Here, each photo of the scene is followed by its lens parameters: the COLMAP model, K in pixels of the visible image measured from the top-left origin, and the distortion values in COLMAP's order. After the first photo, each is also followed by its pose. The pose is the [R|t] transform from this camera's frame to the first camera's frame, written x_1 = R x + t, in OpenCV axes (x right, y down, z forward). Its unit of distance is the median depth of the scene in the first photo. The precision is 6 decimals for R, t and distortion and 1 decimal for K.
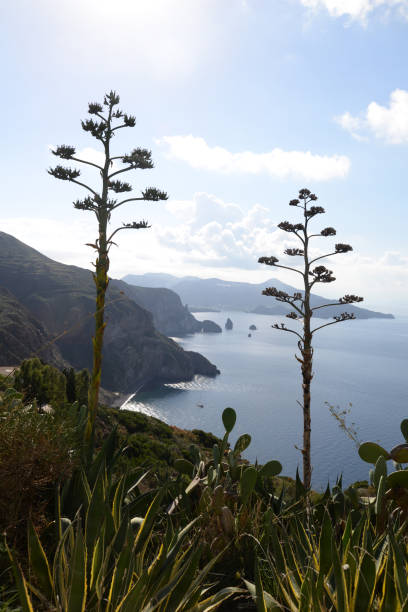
lens RADIAL K [[582.7, 0, 202.9], [0, 582.7, 313.2], [0, 0, 1]] dist [-0.011621, 0.009369]
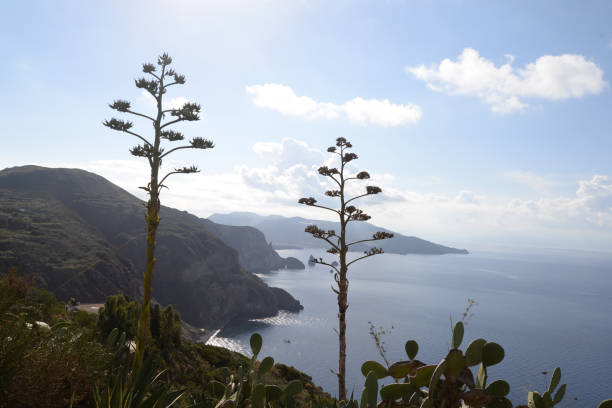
lens RADIAL K [[572.9, 0, 335.1], [0, 572.9, 203.1], [0, 0, 1]] dist [-0.034732, 0.002090]
pose [[0.998762, -0.003882, 0.049586, 0.108108], [0.007989, 0.996526, -0.082893, 0.004263], [-0.049092, 0.083186, 0.995324, -0.089638]]
